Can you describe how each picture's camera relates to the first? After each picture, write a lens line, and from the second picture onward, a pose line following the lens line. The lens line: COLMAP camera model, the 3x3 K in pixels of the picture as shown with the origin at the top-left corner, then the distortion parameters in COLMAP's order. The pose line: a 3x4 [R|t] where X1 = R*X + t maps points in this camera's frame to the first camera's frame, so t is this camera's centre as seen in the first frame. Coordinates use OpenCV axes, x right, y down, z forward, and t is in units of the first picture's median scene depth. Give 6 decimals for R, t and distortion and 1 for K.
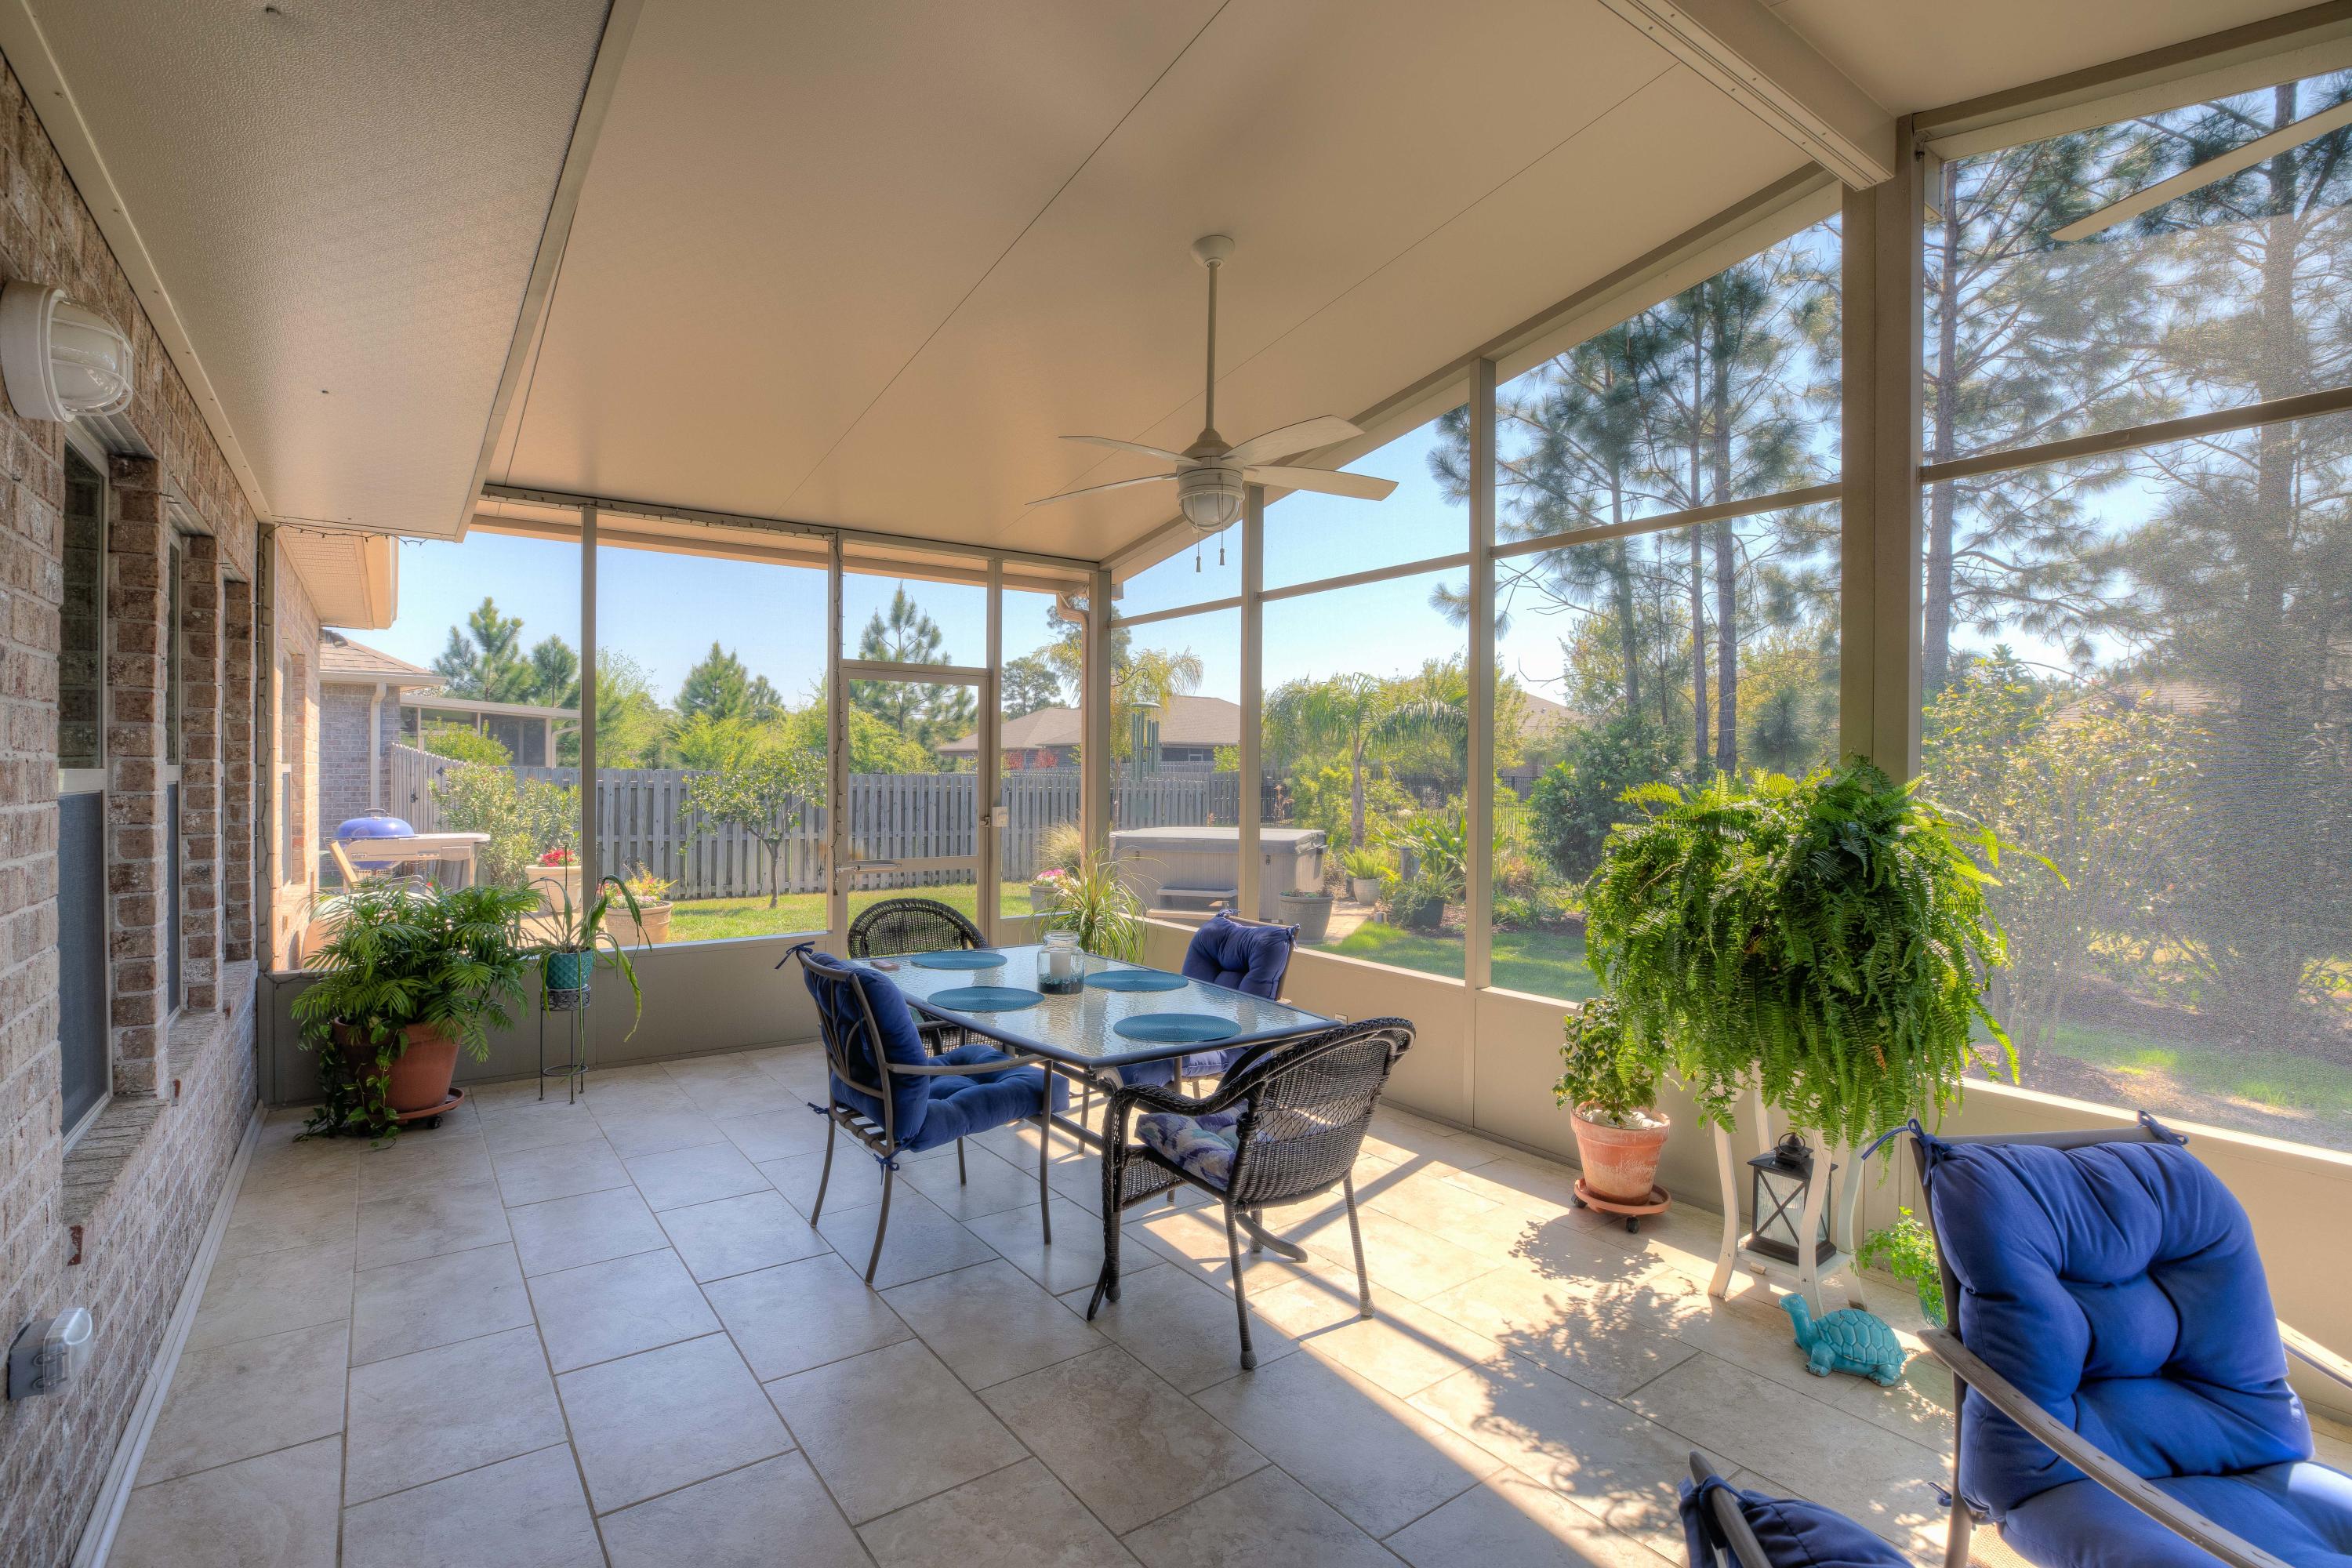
lens RADIAL K [[1120.3, 0, 1196.8], [0, 1120.3, 787.4], [0, 0, 1]] dist [-0.036926, 0.011428]
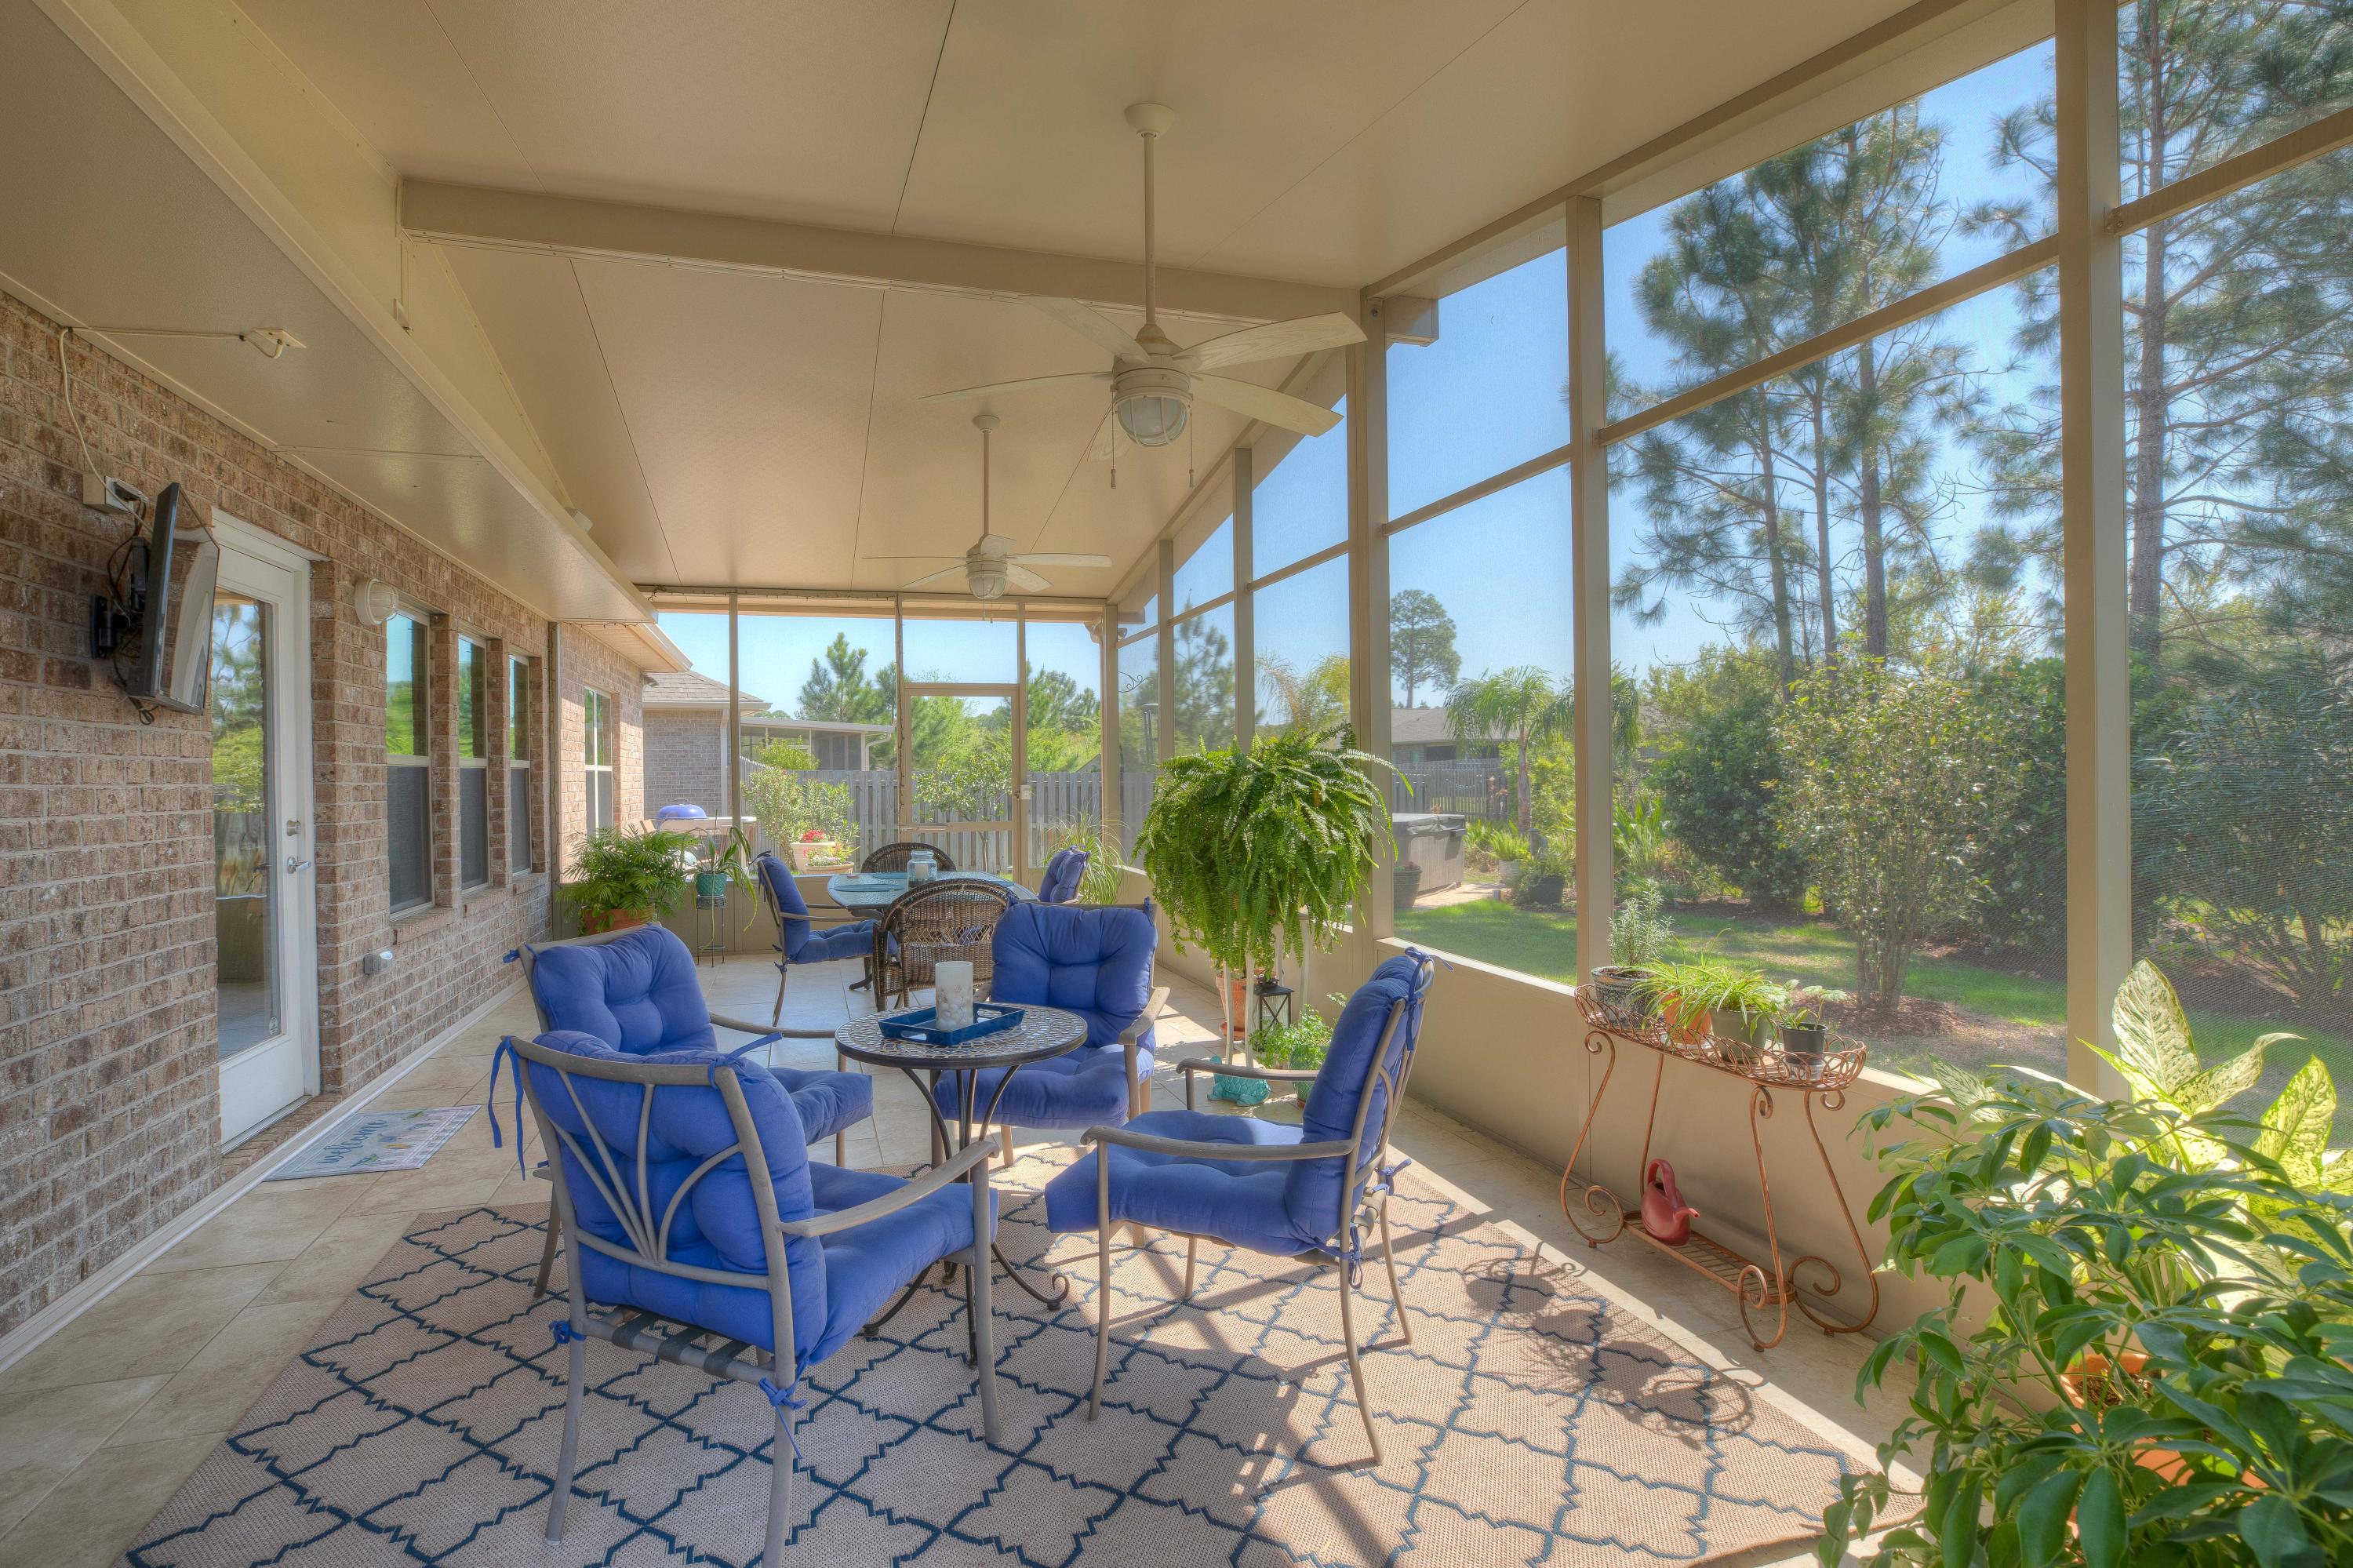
lens RADIAL K [[1120.8, 0, 1155.2], [0, 1120.8, 781.1], [0, 0, 1]] dist [-0.036926, 0.011428]
pose [[0.949639, -0.017525, -0.312856, 0.151024], [0.015308, 0.999837, -0.009542, 0.010666], [0.312973, 0.004272, 0.949753, -0.091683]]
